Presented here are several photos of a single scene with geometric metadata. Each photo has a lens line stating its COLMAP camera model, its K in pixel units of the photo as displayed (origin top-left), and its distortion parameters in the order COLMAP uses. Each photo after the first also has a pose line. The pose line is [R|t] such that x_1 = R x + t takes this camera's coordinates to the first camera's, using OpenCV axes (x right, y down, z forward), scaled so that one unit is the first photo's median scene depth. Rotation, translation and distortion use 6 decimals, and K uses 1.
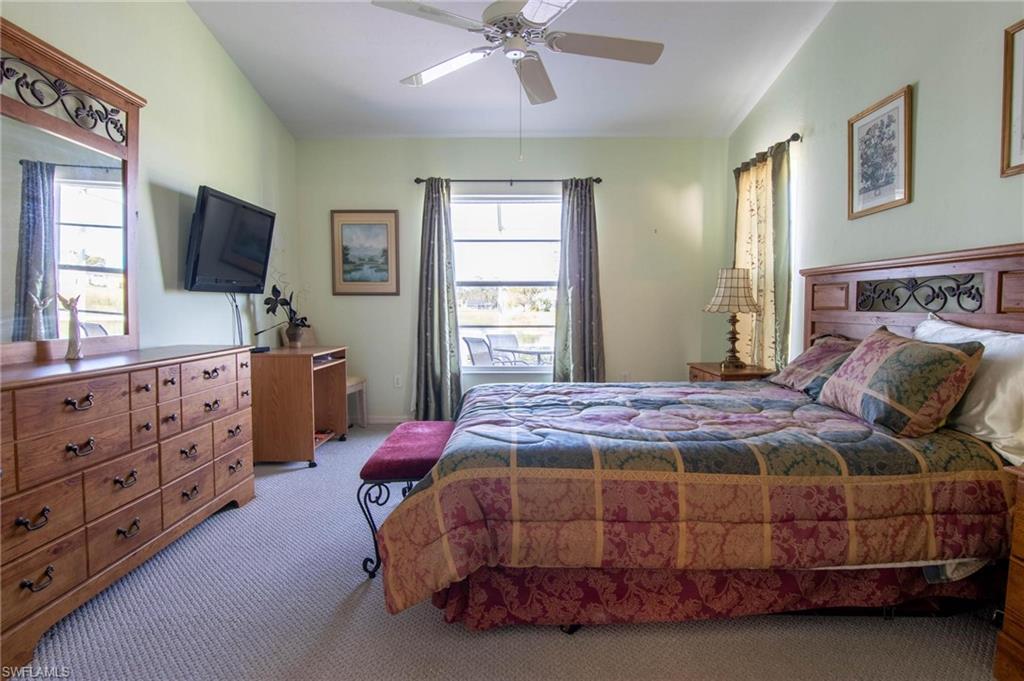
lens RADIAL K [[526.8, 0, 510.1], [0, 526.8, 345.9], [0, 0, 1]] dist [-0.002570, -0.014497]
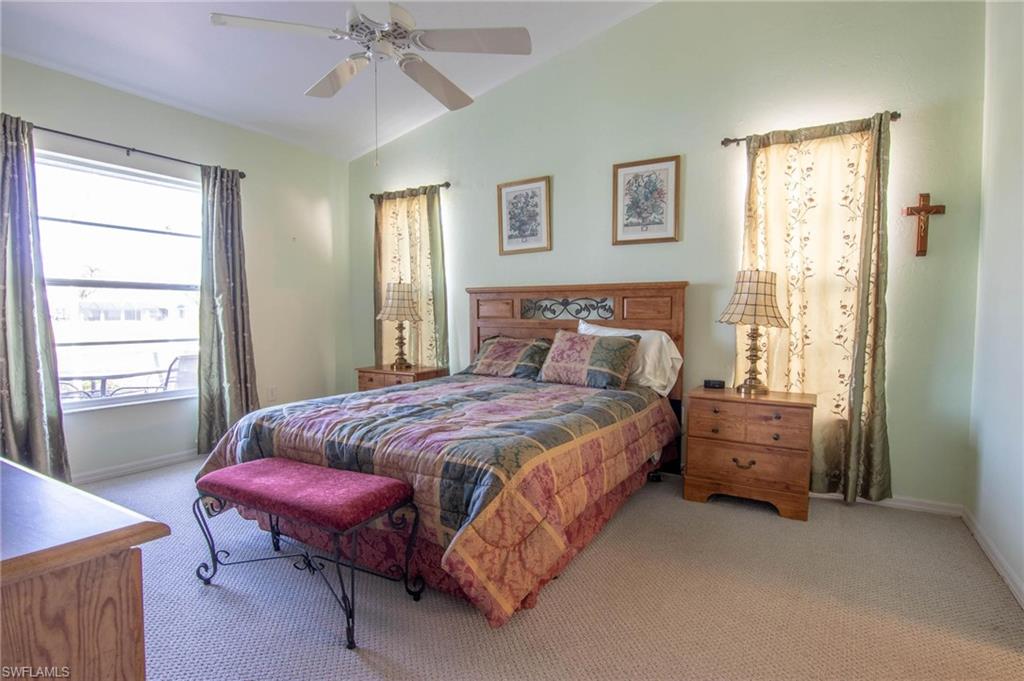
lens RADIAL K [[526.8, 0, 510.1], [0, 526.8, 345.9], [0, 0, 1]] dist [-0.002570, -0.014497]
pose [[0.512112, -0.048517, 0.857547, -0.591964], [0.063181, 0.997826, 0.018723, -0.019369], [-0.856592, 0.044593, 0.514064, 0.255713]]
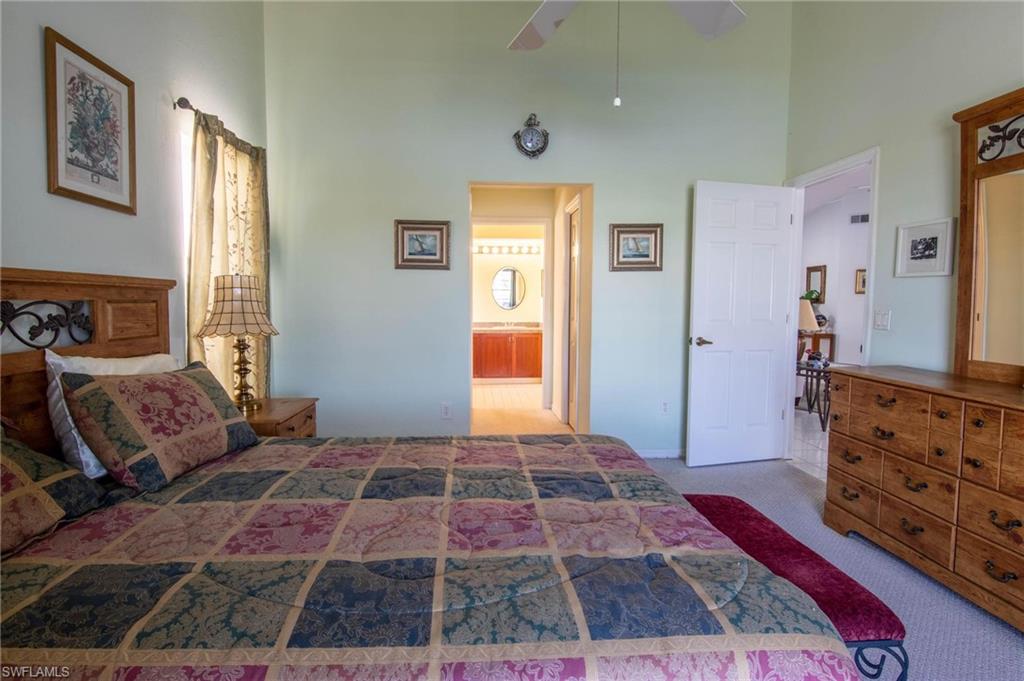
lens RADIAL K [[526.8, 0, 510.1], [0, 526.8, 345.9], [0, 0, 1]] dist [-0.002570, -0.014497]
pose [[-0.998216, 0.001700, -0.059686, 0.151009], [-0.007601, 0.987845, 0.155254, -0.146379], [0.059225, 0.155430, -0.986070, 1.374331]]
